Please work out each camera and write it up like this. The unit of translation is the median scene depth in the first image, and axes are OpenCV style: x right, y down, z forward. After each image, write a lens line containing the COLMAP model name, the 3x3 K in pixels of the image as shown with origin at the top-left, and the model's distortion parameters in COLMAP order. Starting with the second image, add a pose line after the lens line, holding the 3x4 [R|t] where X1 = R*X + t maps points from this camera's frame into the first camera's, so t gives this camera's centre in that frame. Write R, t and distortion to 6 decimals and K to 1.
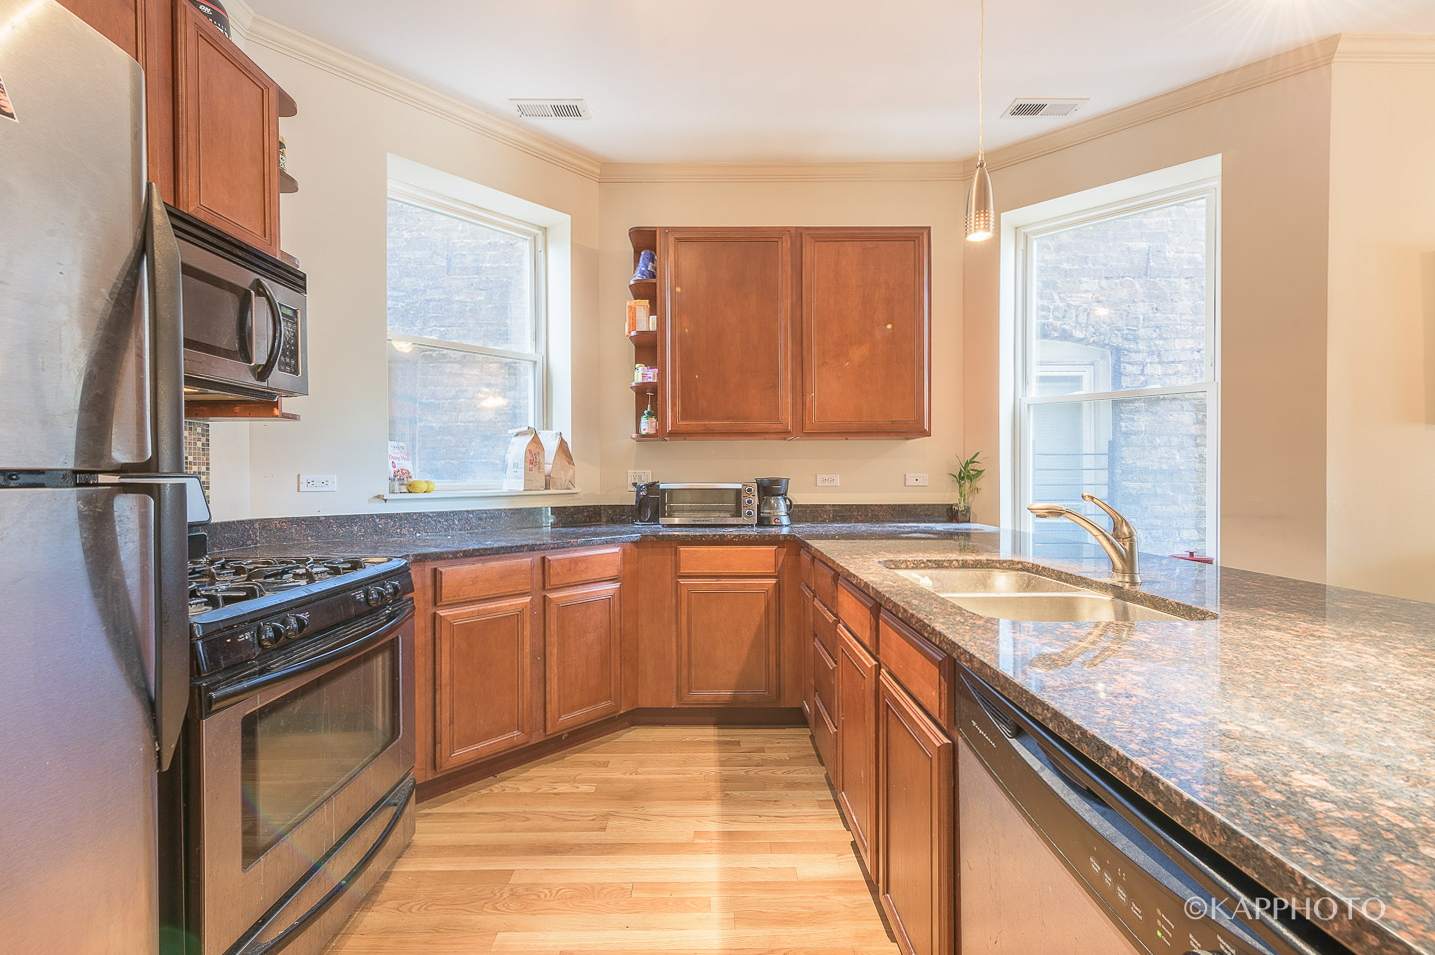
lens RADIAL K [[631.7, 0, 717.9], [0, 631.7, 481.2], [0, 0, 1]] dist [0.011003, 0.000018]
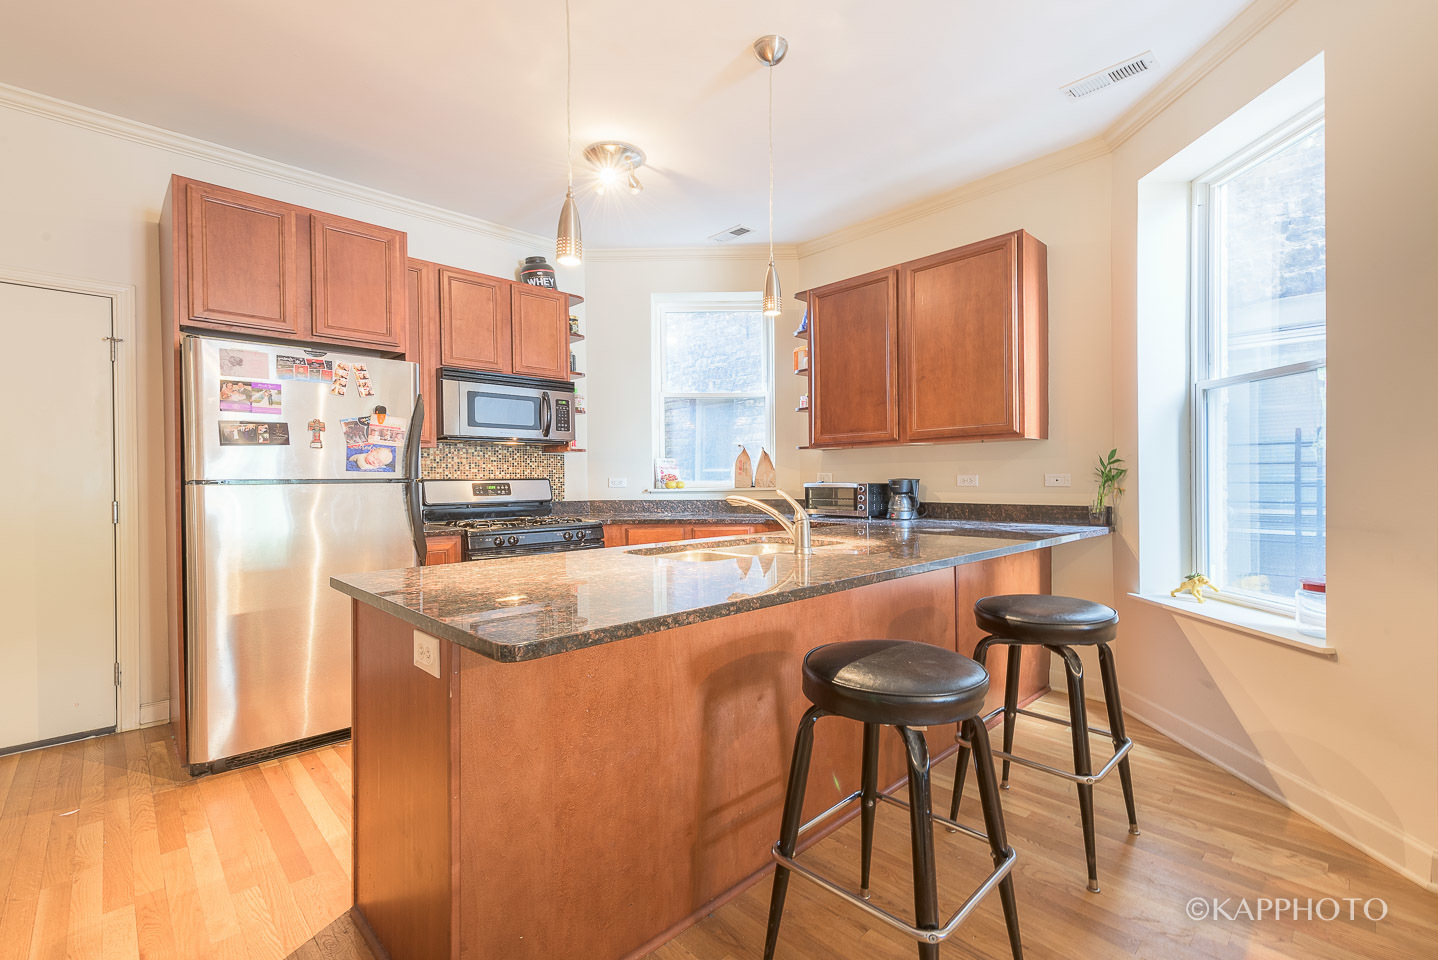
lens RADIAL K [[631.7, 0, 724.2], [0, 631.7, 480.2], [0, 0, 1]] dist [0.015652, -0.006173]
pose [[0.683823, -0.001100, -0.729647, 0.752533], [0.001322, 0.999999, -0.000268, -0.002621], [0.729646, -0.000781, 0.683824, -0.035882]]
